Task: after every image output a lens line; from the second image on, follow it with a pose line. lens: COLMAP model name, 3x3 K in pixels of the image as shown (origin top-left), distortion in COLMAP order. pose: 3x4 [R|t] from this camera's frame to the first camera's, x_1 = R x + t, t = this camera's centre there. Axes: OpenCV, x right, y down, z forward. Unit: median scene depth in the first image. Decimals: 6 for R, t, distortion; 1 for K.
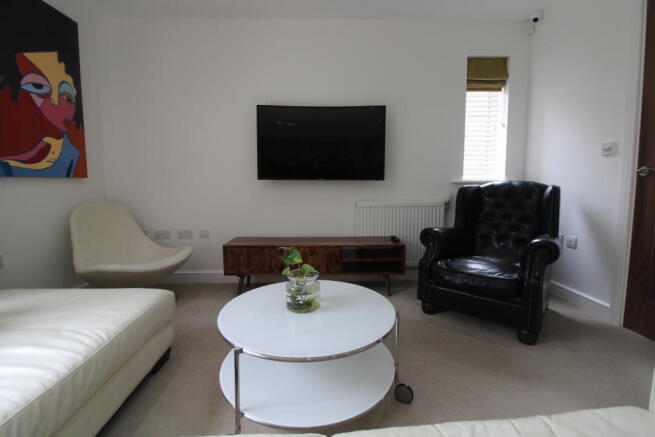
lens RADIAL K [[306.7, 0, 324.9], [0, 306.7, 210.5], [0, 0, 1]] dist [-0.014250, -0.001181]
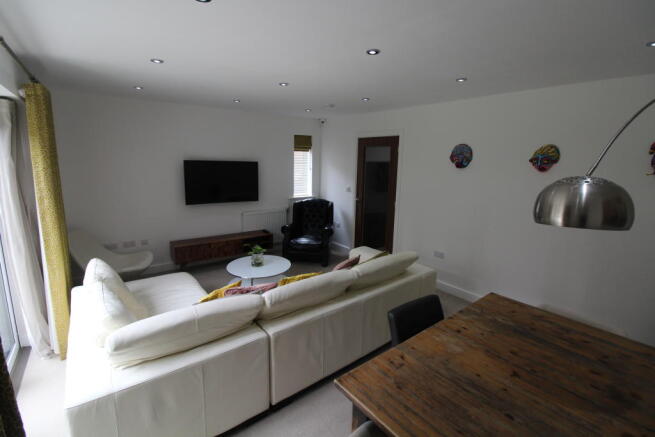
lens RADIAL K [[306.7, 0, 327.6], [0, 306.7, 217.9], [0, 0, 1]] dist [-0.014250, -0.001181]
pose [[0.809860, -0.090559, 0.579591, -0.602163], [0.029526, 0.993053, 0.113904, -0.211927], [-0.585880, -0.075133, 0.806908, -0.830214]]
